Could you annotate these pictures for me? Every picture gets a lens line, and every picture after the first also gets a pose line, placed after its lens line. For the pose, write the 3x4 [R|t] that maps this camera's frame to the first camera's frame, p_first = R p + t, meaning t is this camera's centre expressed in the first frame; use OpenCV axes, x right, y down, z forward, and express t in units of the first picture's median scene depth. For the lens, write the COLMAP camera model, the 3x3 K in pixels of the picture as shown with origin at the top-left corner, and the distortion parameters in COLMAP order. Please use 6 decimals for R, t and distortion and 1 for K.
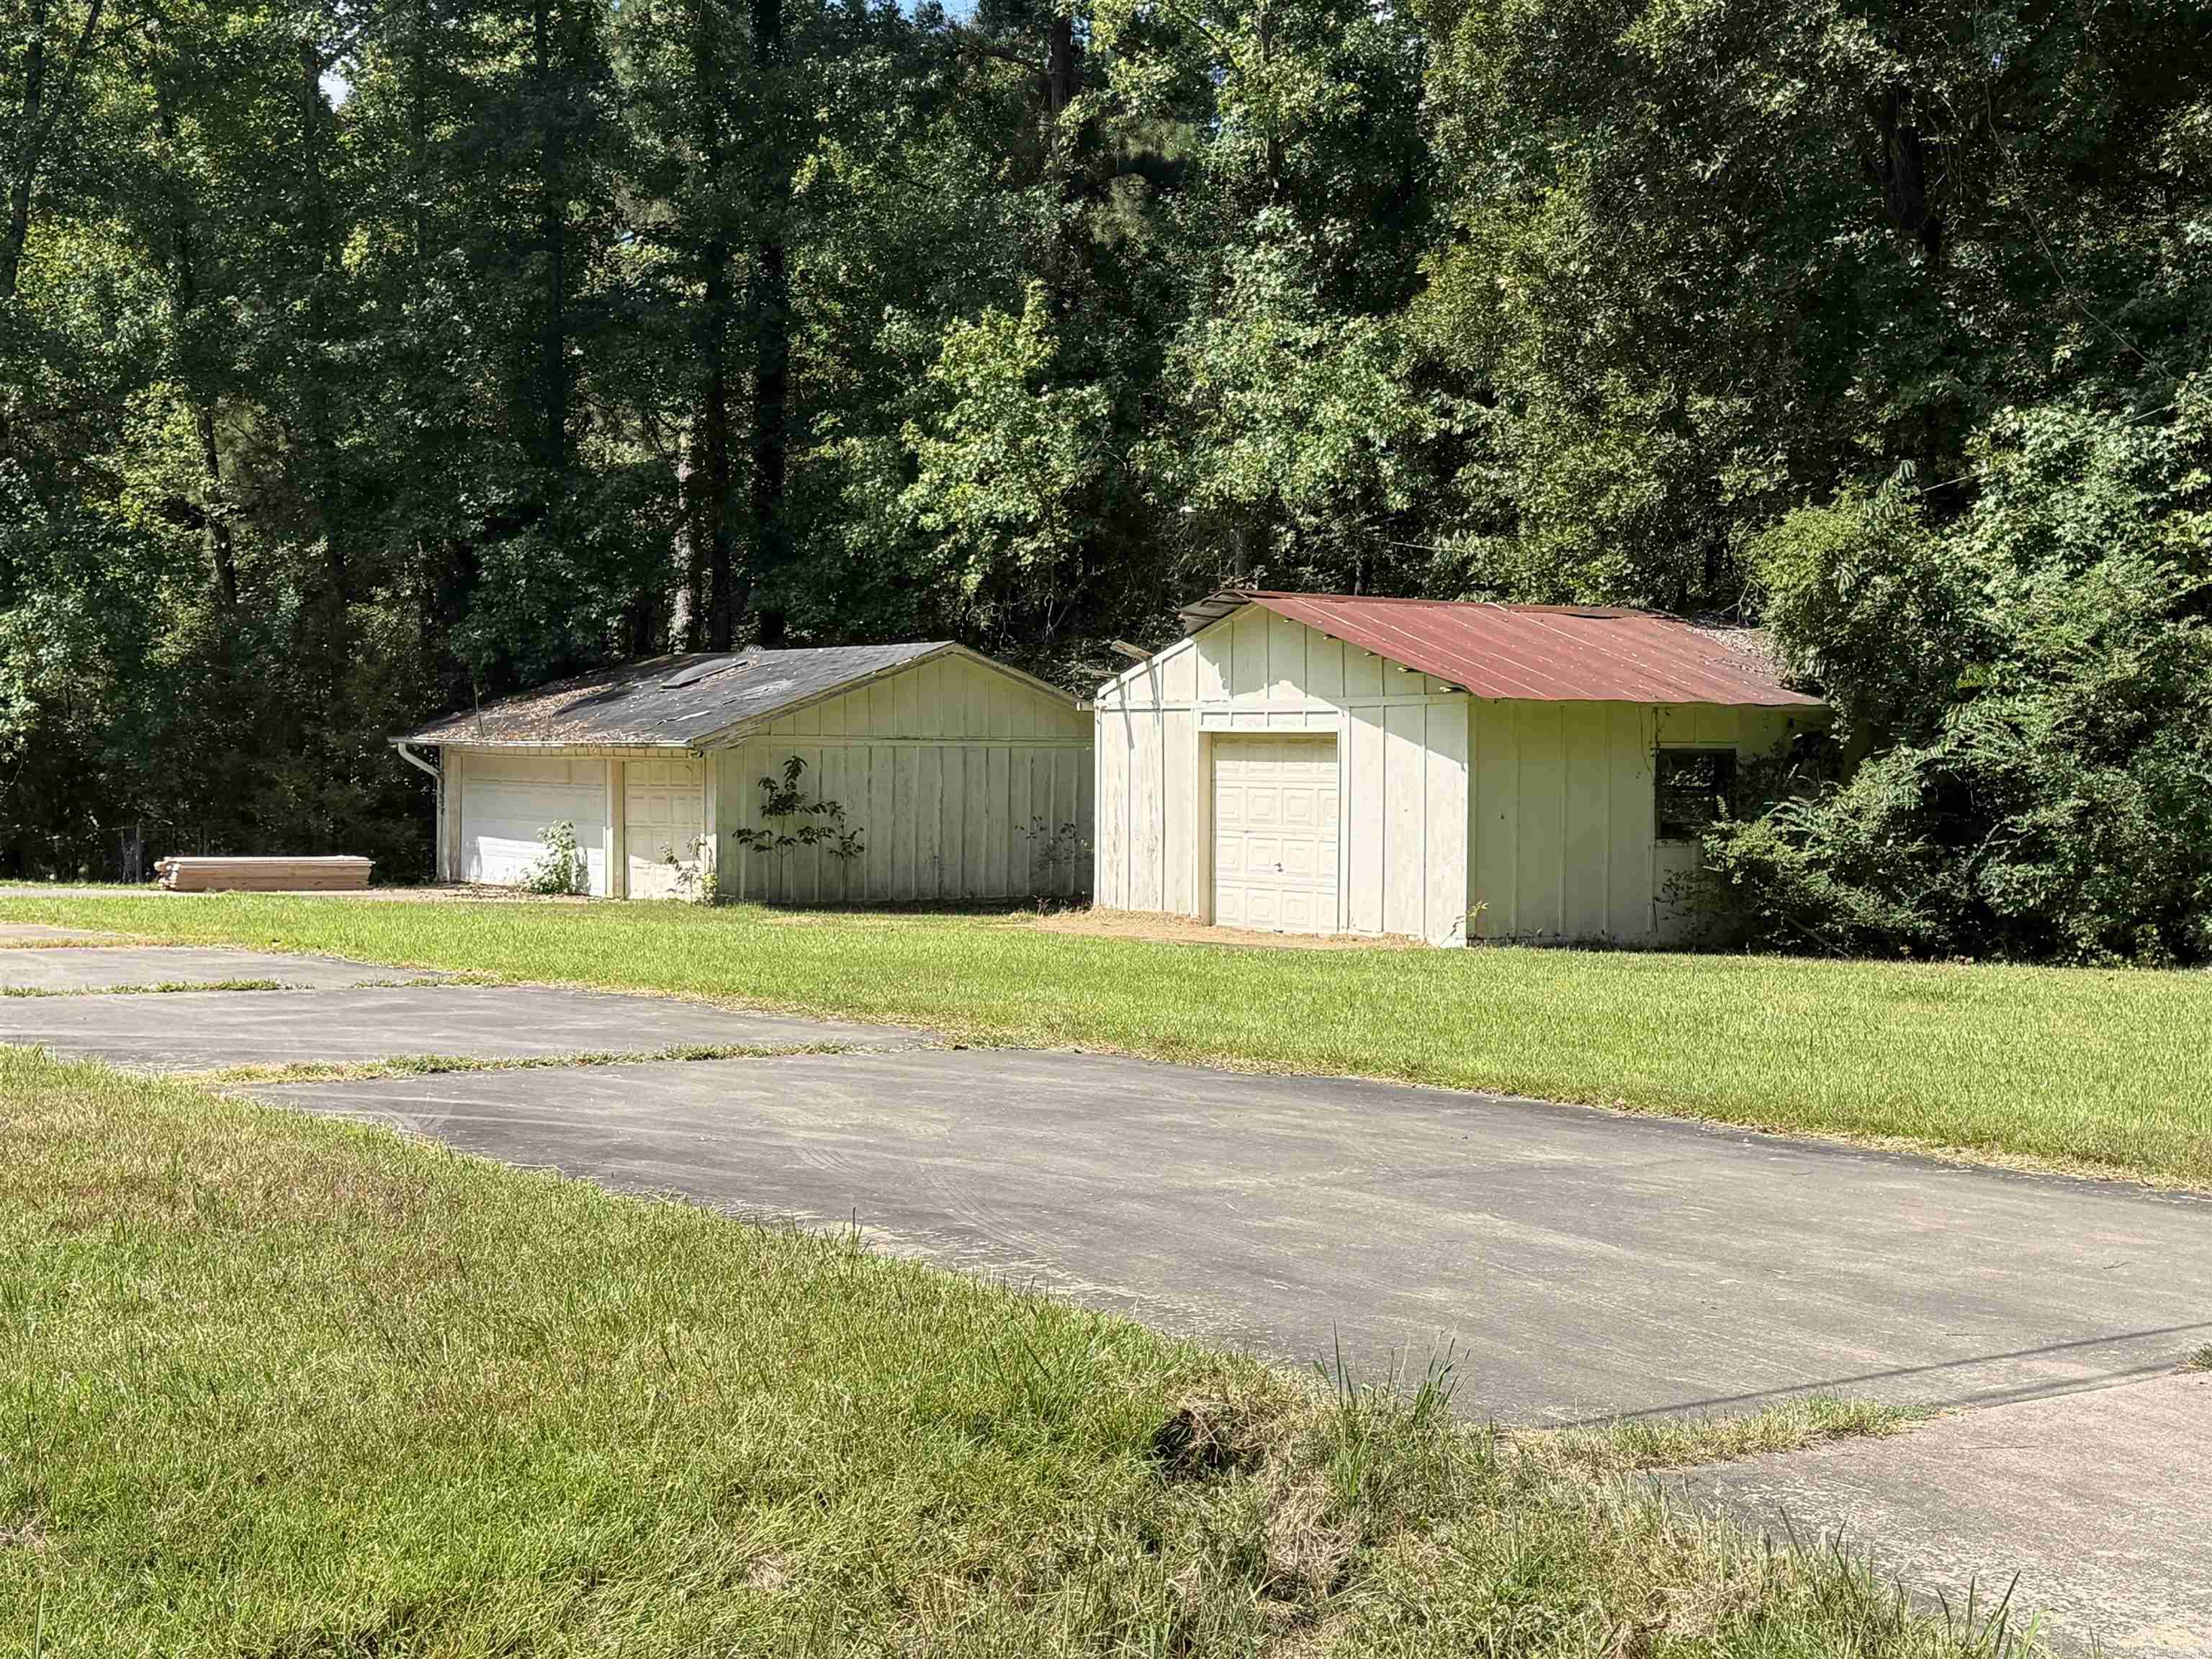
lens RADIAL K [[2958.7, 0, 1099.6], [0, 2958.7, 831.1], [0, 0, 1]] dist [0.020120, 0.000000]
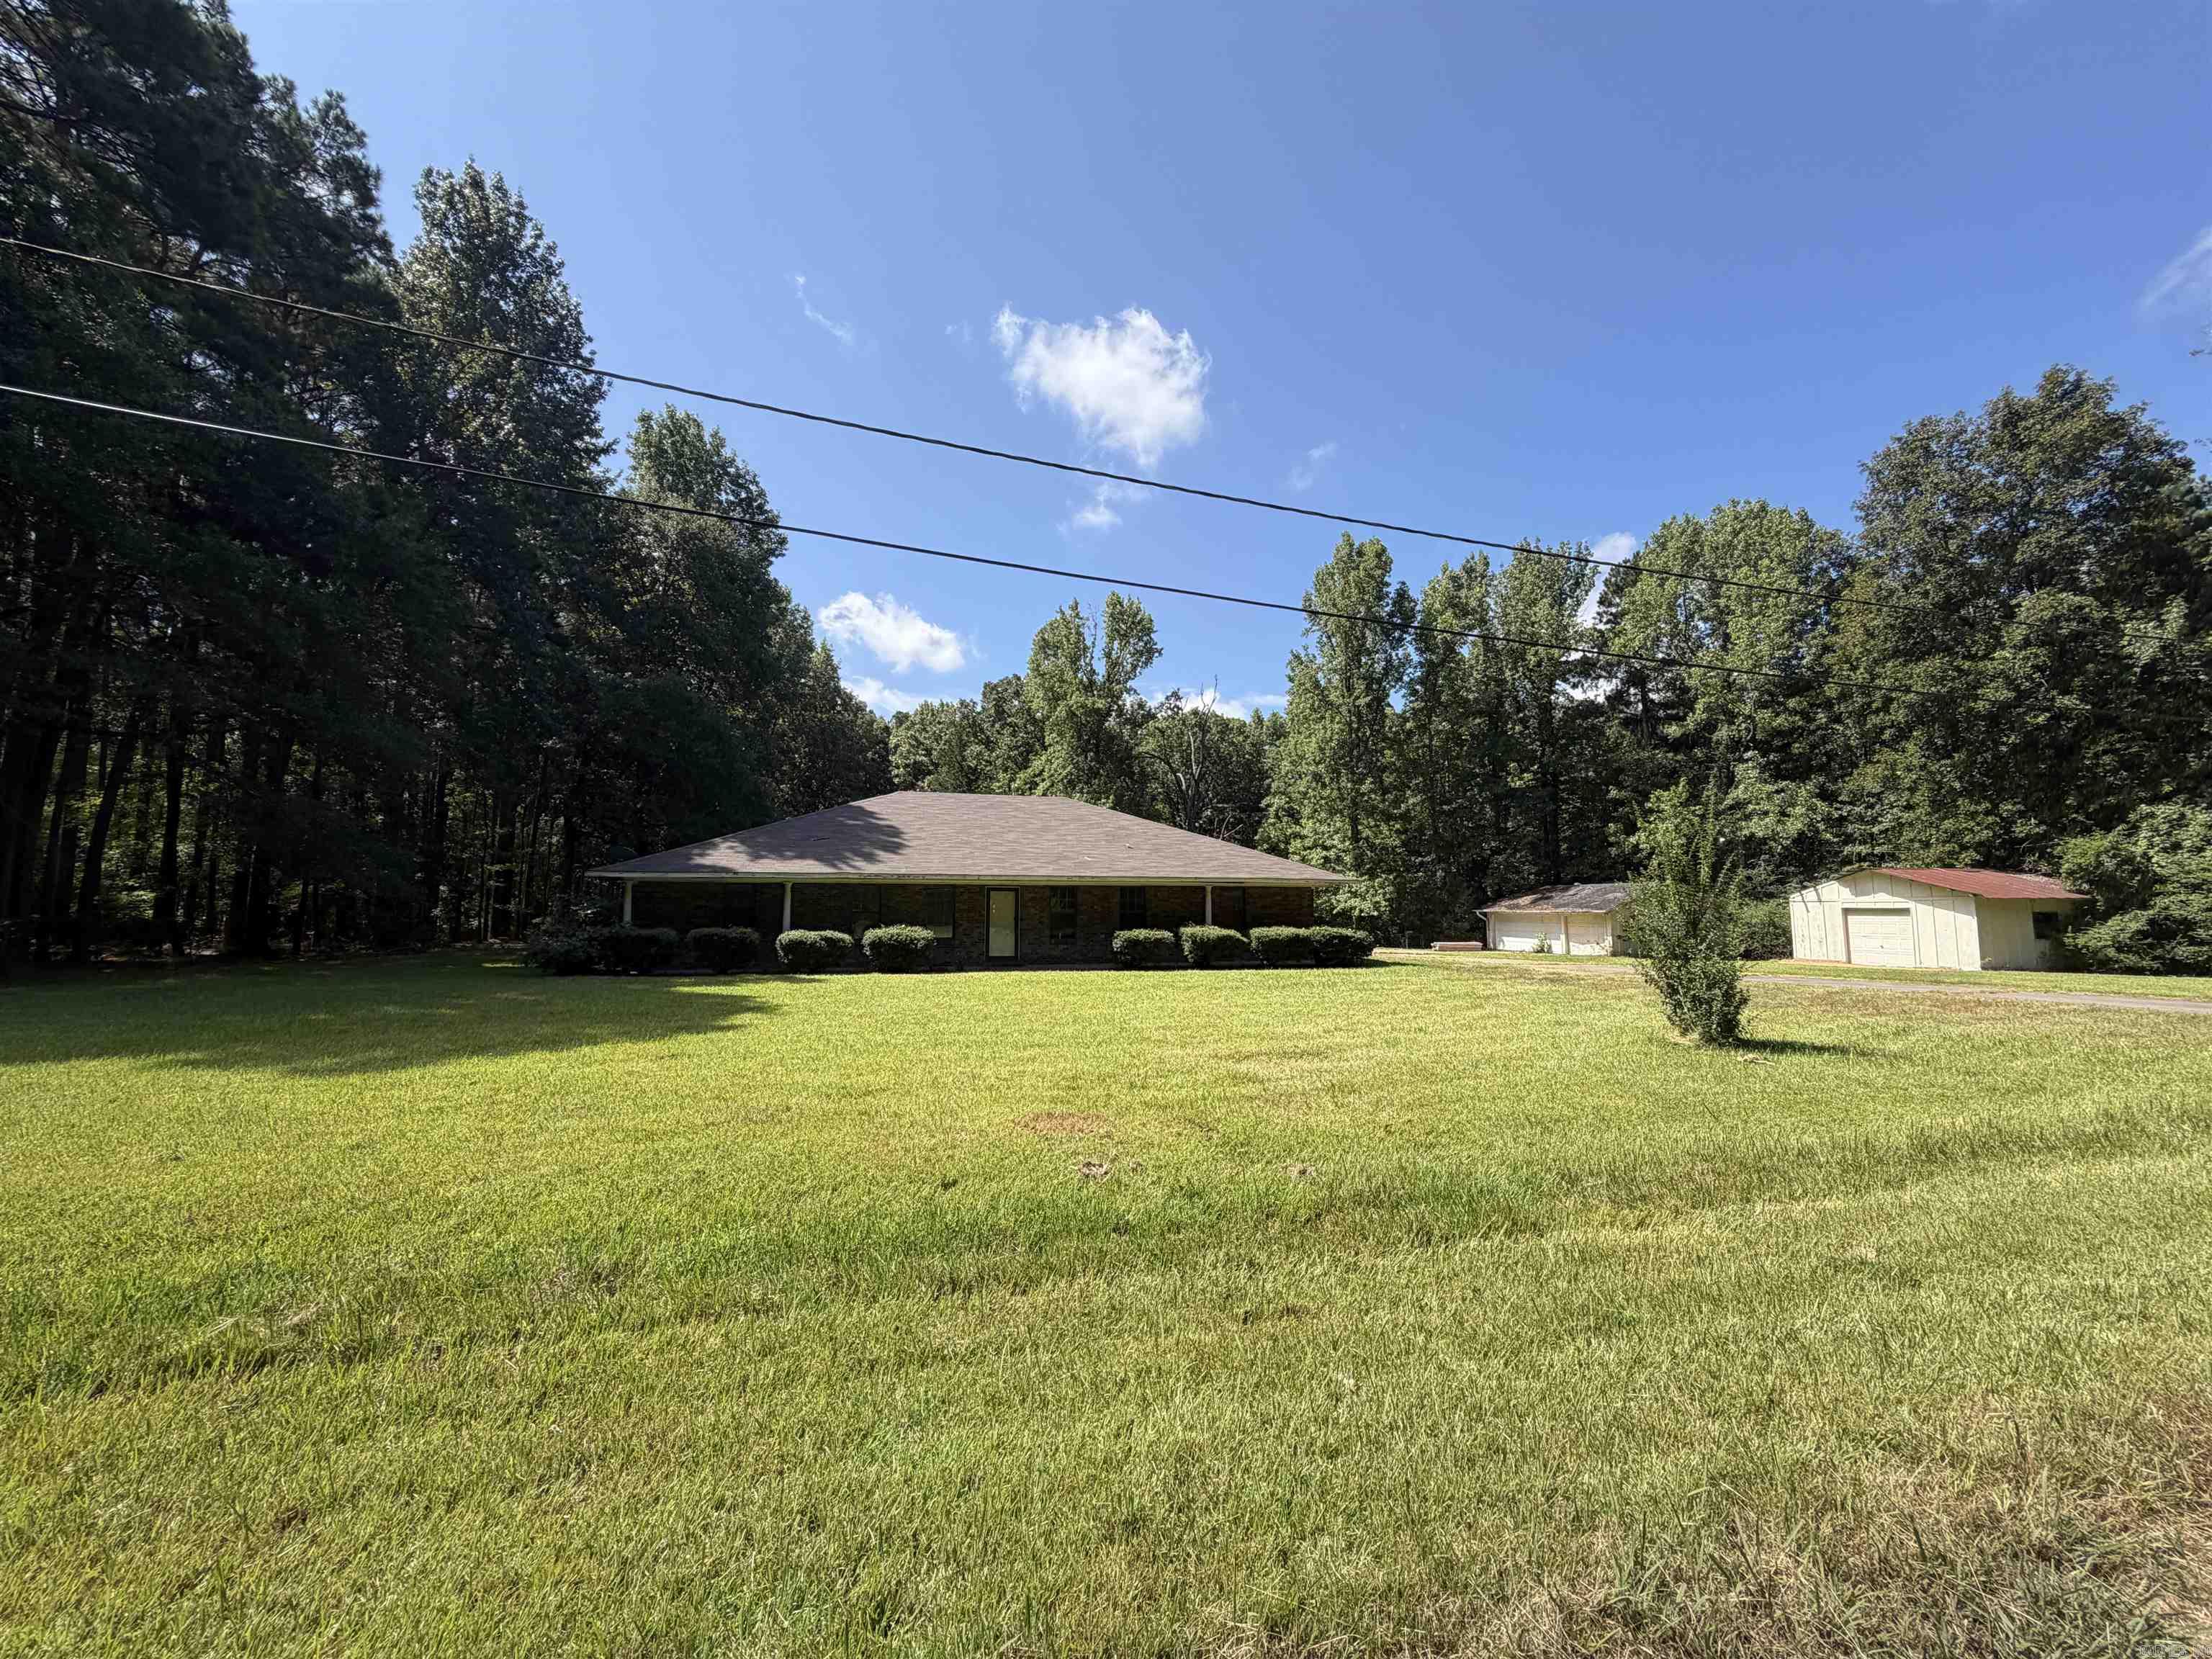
lens RADIAL K [[890.5, 0, 1101.2], [0, 890.5, 834.0], [0, 0, 1]] dist [-0.000663, 0.000088]
pose [[0.930467, -0.041622, -0.364004, -0.407709], [0.000971, 0.993803, -0.111153, -0.004098], [0.366375, 0.103071, 0.924741, -0.320175]]
